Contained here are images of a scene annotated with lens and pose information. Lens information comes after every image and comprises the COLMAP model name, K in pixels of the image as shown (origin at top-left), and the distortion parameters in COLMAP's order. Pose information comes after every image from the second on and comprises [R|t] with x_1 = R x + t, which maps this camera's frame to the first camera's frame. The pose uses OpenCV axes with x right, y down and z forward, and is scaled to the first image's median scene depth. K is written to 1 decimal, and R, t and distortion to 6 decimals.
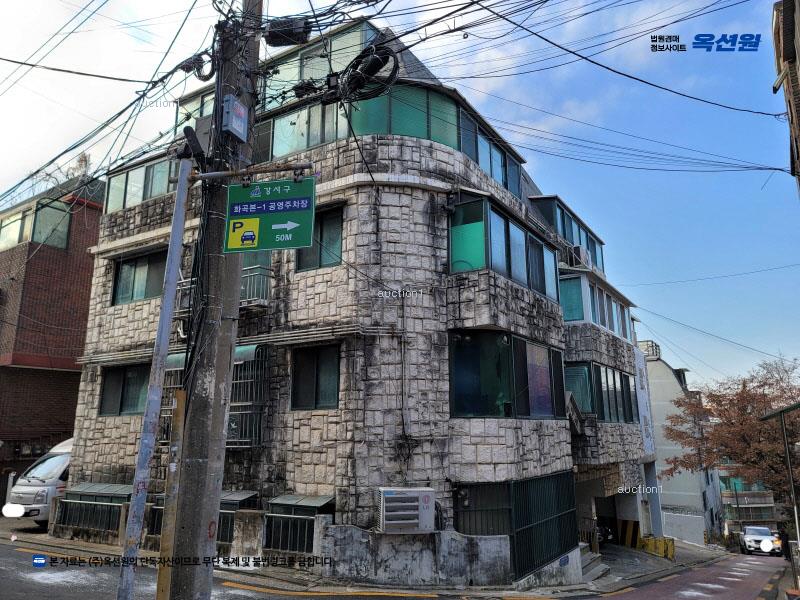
lens RADIAL K [[584.6, 0, 400.0], [0, 584.6, 300.0], [0, 0, 1]] dist [0.103128, -0.060909]
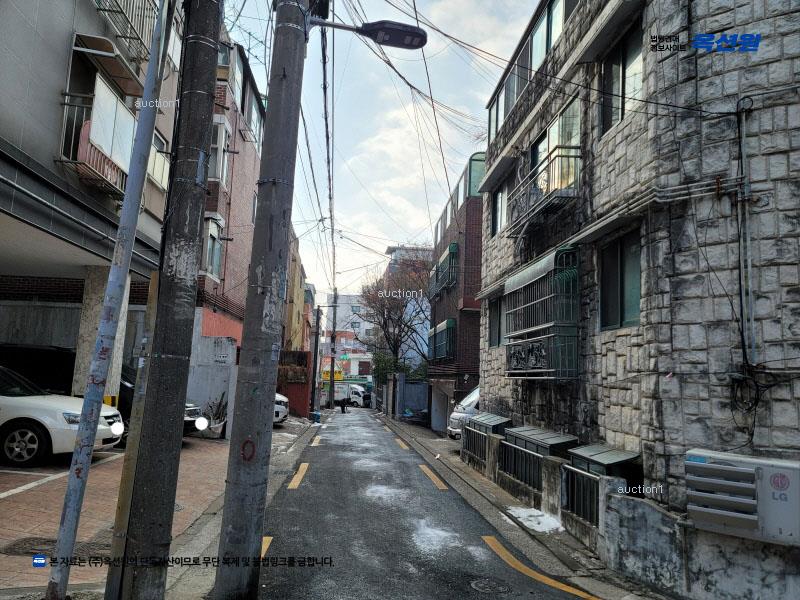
lens RADIAL K [[584.6, 0, 400.0], [0, 584.6, 300.0], [0, 0, 1]] dist [0.103128, -0.060909]
pose [[0.655071, -0.068127, -0.752490, 0.219439], [0.126491, 0.991760, 0.020326, 0.113731], [0.744904, -0.108498, 0.658290, 0.380210]]
